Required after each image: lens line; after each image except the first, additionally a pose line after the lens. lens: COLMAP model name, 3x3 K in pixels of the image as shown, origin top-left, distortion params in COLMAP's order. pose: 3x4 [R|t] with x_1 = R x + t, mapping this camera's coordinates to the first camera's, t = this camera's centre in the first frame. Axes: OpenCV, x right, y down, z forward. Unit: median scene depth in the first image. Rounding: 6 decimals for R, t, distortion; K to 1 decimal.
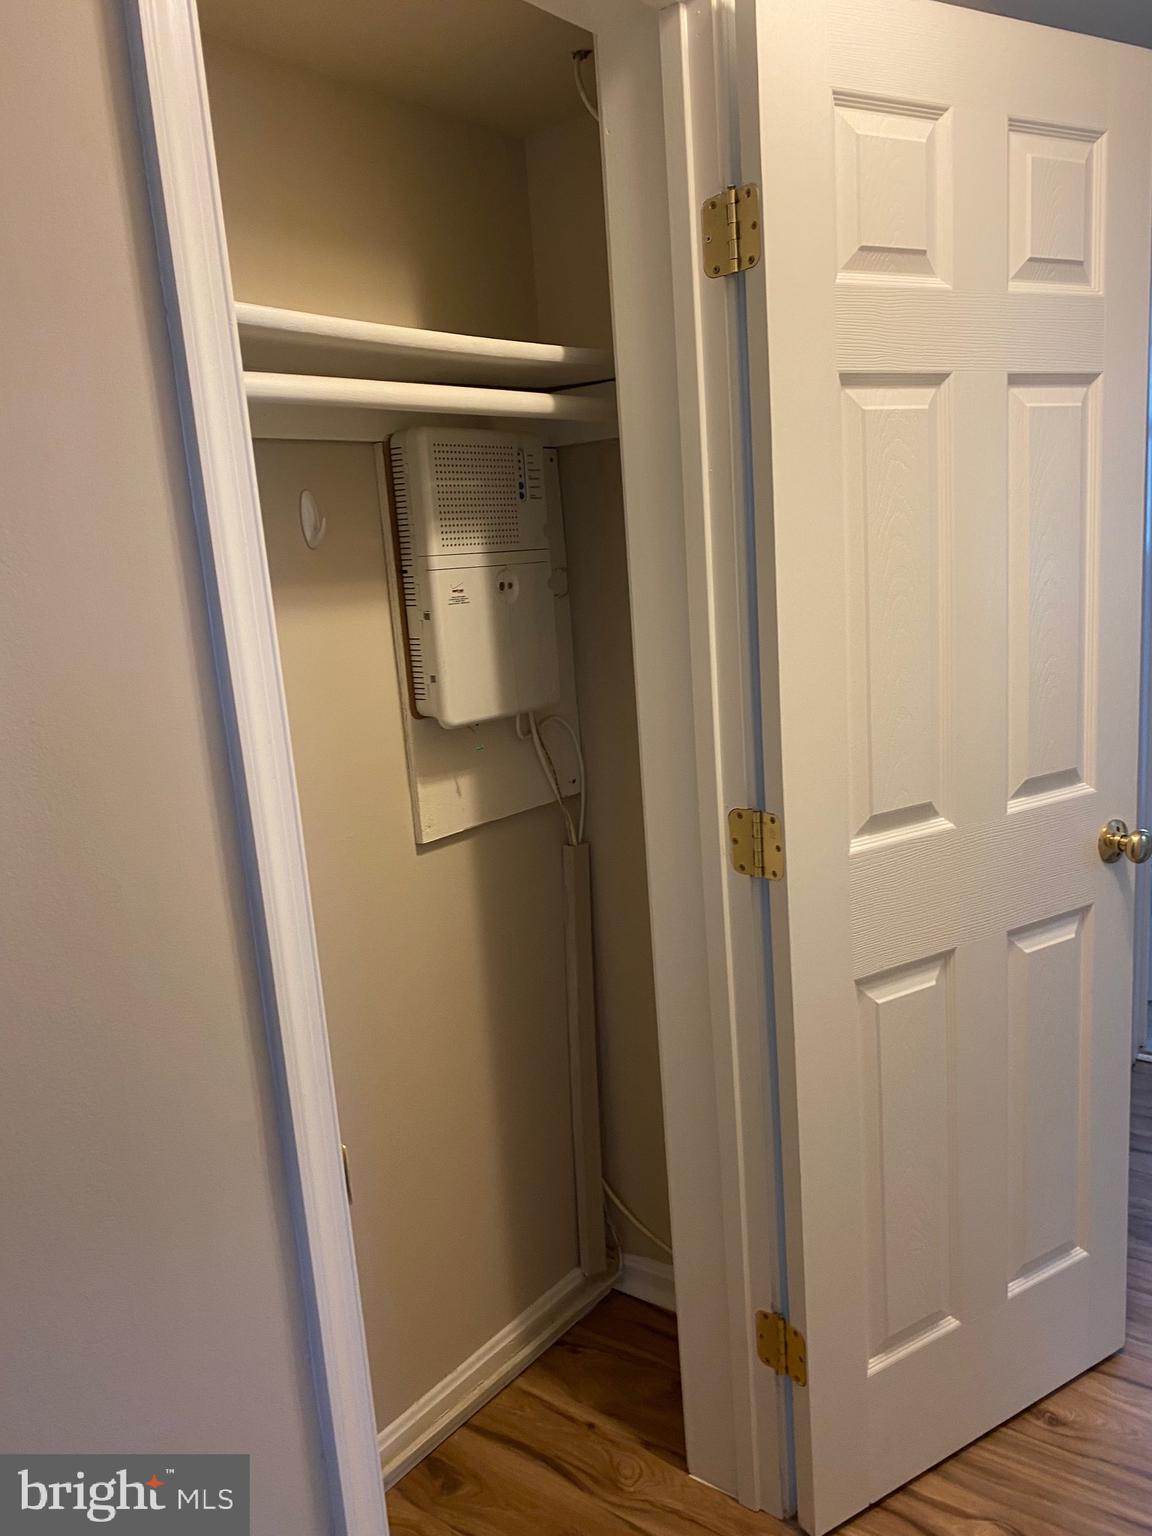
lens RADIAL K [[1176.8, 0, 600.1], [0, 1176.8, 768.5], [0, 0, 1]] dist [0.003742, 0.013987]
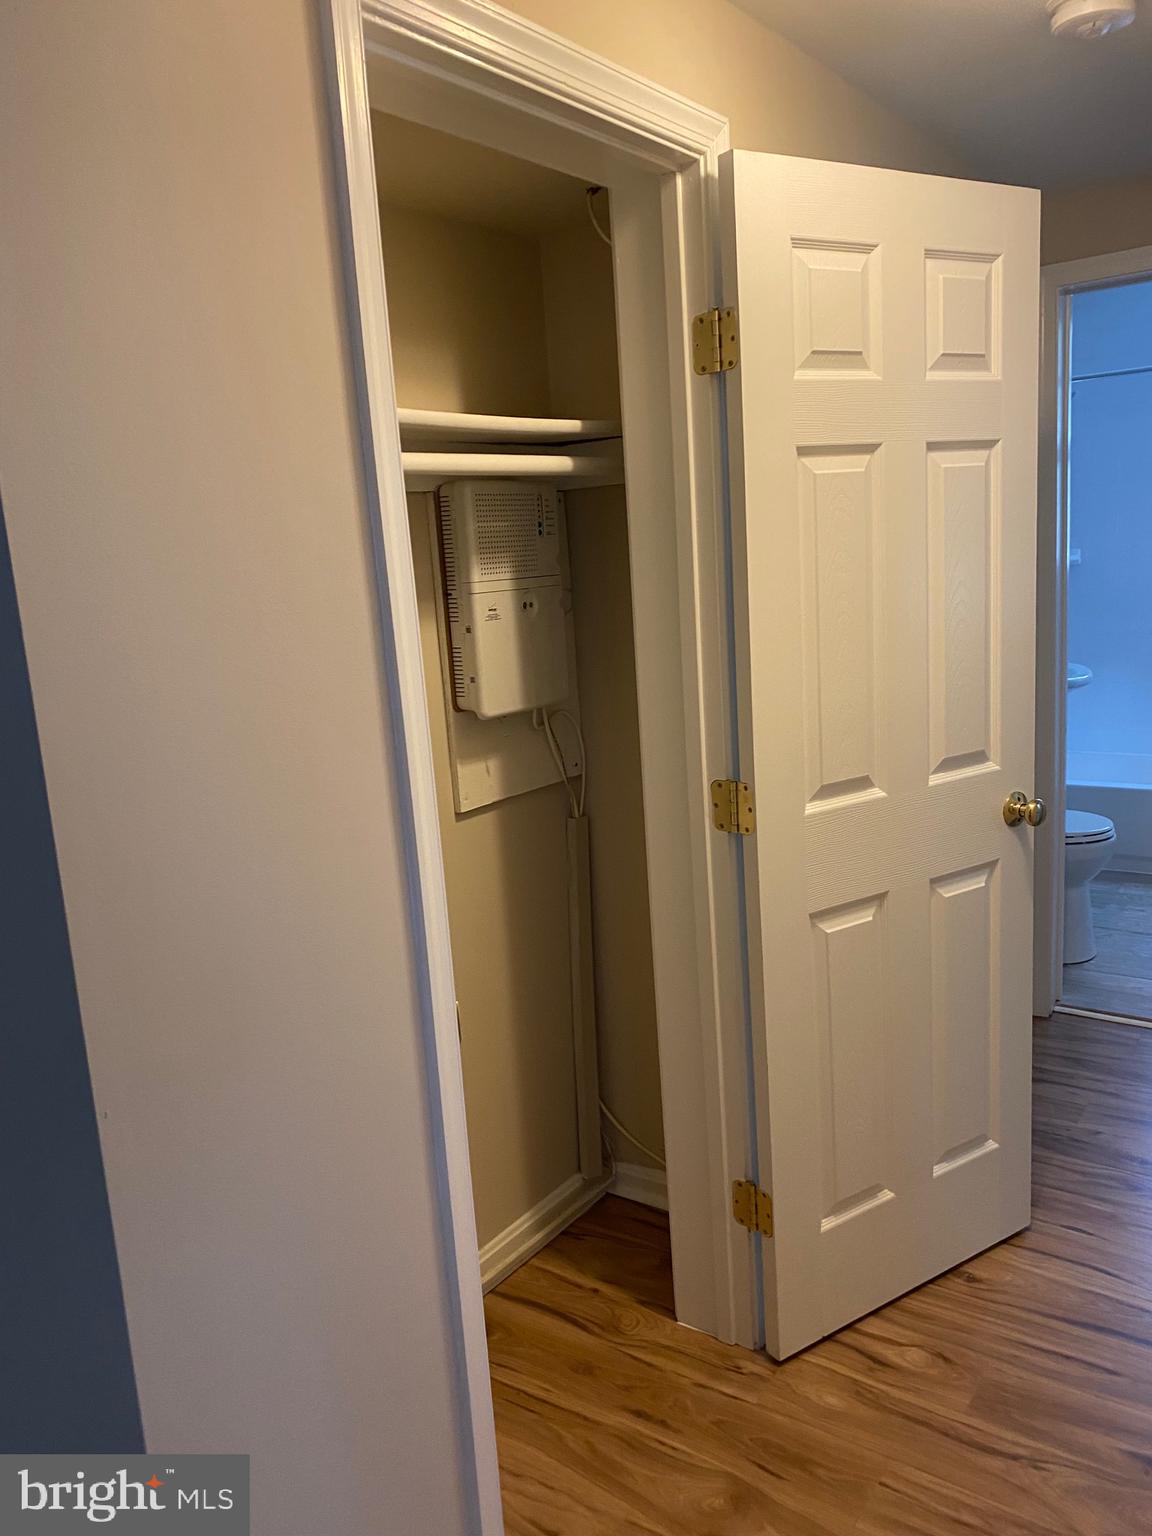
lens RADIAL K [[1166.8, 0, 571.1], [0, 1166.8, 764.5], [0, 0, 1]] dist [0.025744, -0.001969]
pose [[0.999876, -0.002474, 0.015567, -0.057250], [0.002562, 0.999981, -0.005615, 0.021377], [-0.015553, 0.005654, 0.999863, -0.246897]]
